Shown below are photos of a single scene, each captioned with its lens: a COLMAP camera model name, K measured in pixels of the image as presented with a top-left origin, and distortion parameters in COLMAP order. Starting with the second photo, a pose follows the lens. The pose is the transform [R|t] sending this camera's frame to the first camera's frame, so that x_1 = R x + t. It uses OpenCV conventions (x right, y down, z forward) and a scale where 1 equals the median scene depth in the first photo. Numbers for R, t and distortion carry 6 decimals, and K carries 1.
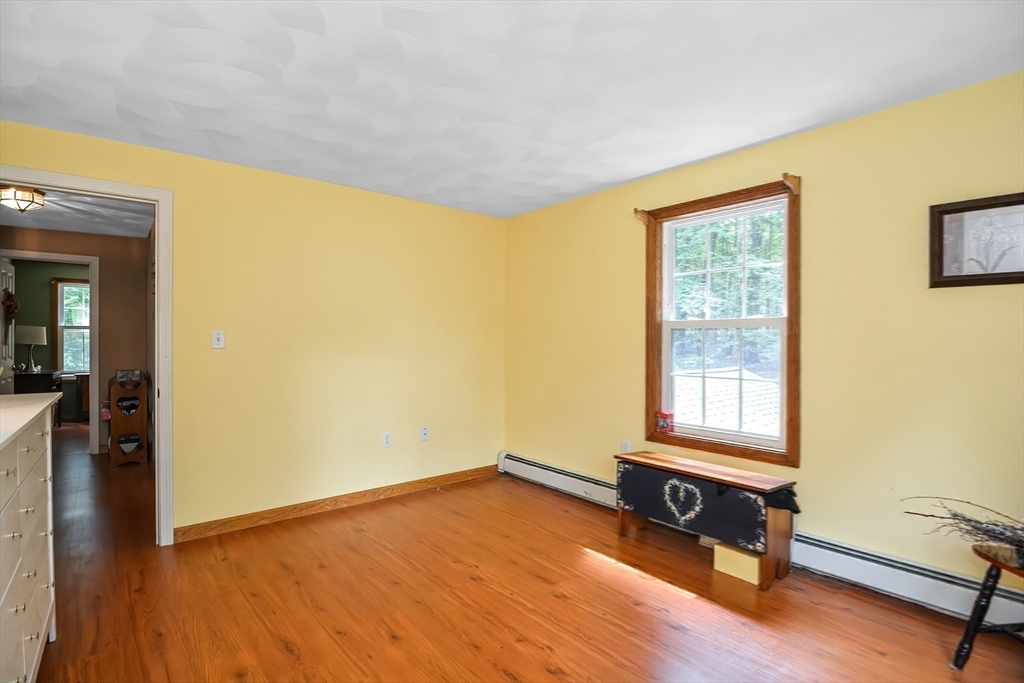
lens RADIAL K [[498.2, 0, 520.1], [0, 498.2, 343.2], [0, 0, 1]] dist [0.000784, -0.000178]
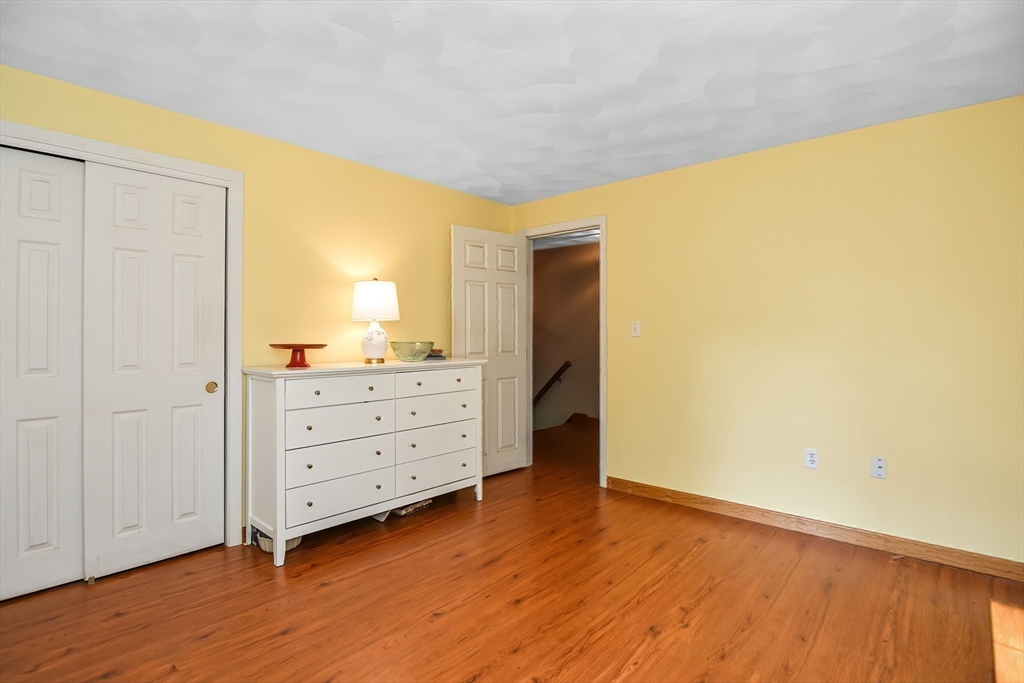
lens RADIAL K [[503.8, 0, 505.4], [0, 503.8, 334.6], [0, 0, 1]] dist [0.002279, -0.000889]
pose [[0.143895, 0.002169, -0.989591, 0.543709], [-0.002668, 0.999995, 0.001804, 0.003952], [0.989589, 0.002381, 0.143900, 0.533672]]
